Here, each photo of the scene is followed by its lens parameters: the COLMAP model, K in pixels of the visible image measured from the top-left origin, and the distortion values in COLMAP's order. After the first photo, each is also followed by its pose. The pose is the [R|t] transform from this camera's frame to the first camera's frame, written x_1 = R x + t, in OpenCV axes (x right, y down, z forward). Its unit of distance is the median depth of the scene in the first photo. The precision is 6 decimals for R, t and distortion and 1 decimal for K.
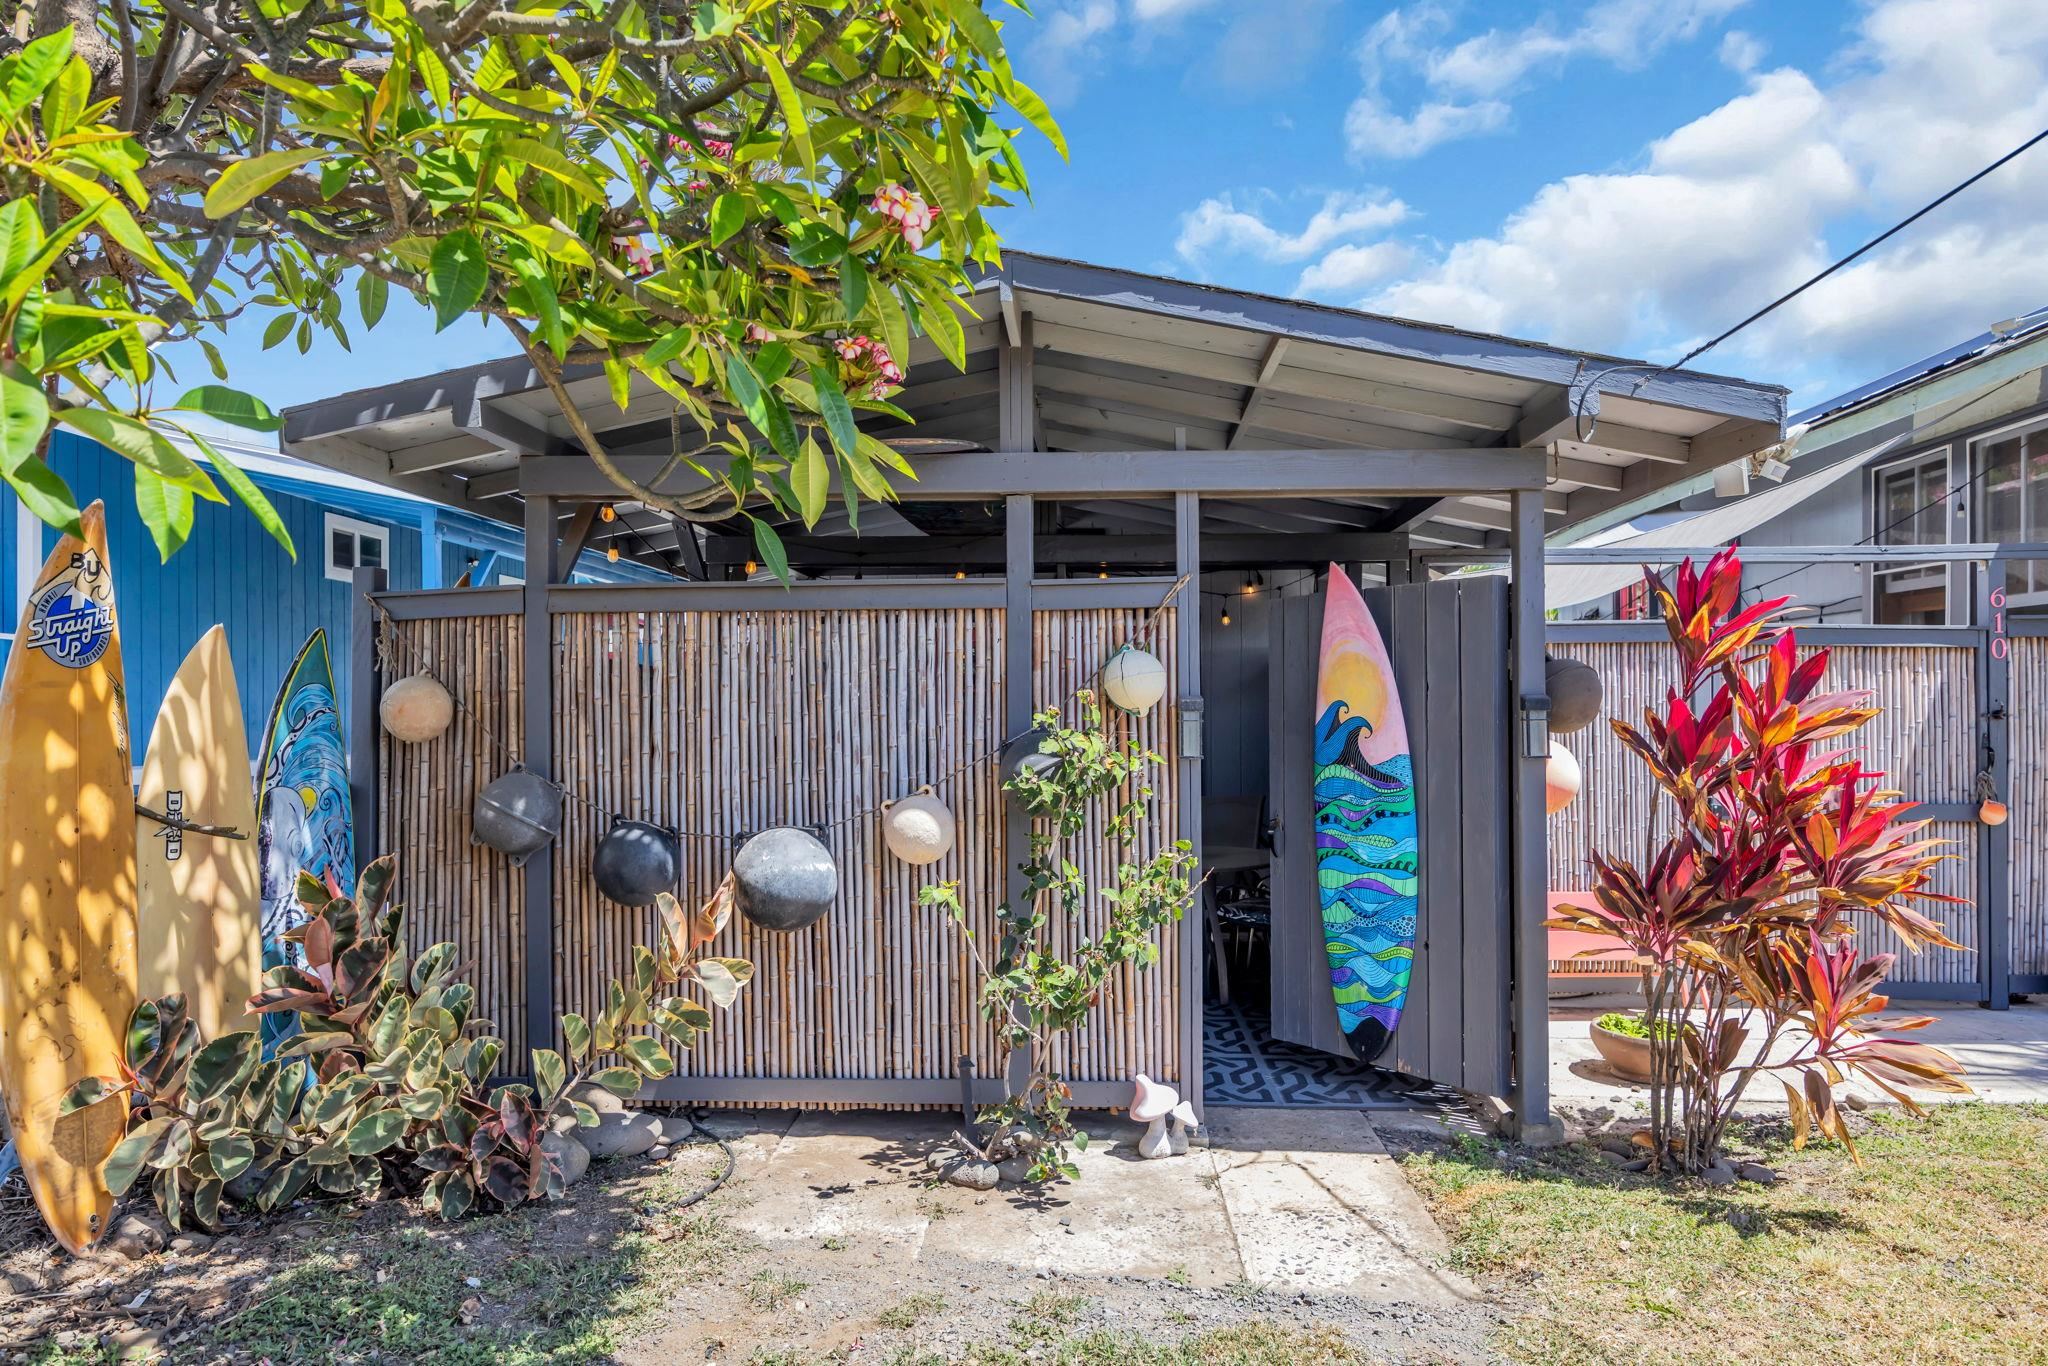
lens RADIAL K [[1284.4, 0, 1025.9], [0, 1284.4, 712.3], [0, 0, 1]] dist [-0.004127, 0.001124]
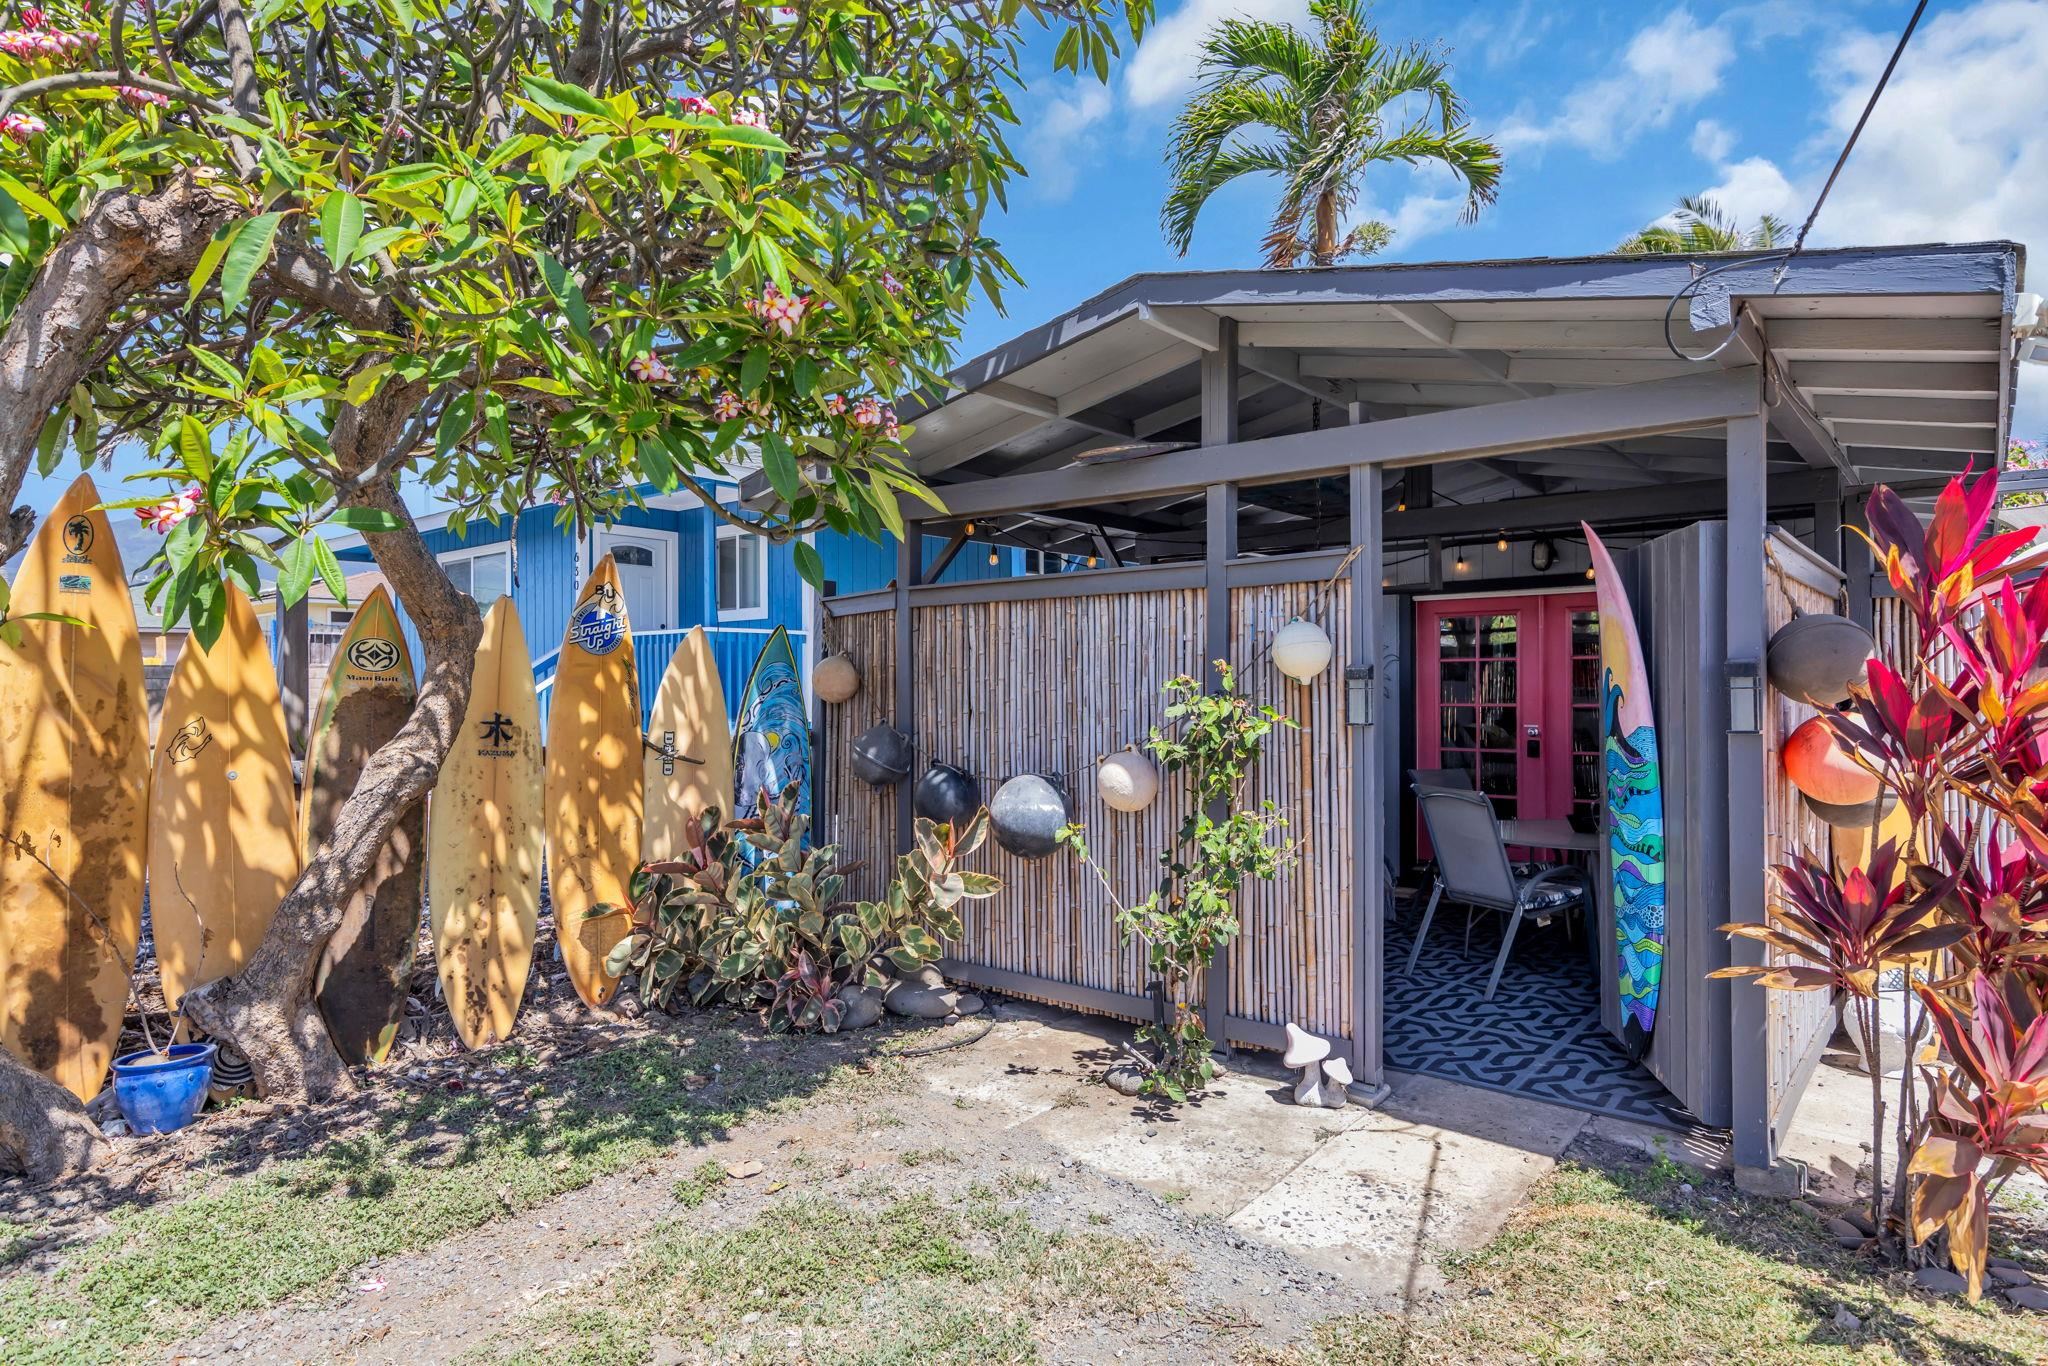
lens RADIAL K [[1154.0, 0, 1024.0], [0, 1154.0, 683.0], [0, 0, 1]] dist [-0.001045, -0.000533]
pose [[0.796650, -0.002449, -0.604435, 0.472705], [0.011396, 0.999875, 0.010969, -0.011226], [0.604333, -0.015627, 0.796579, 0.109144]]
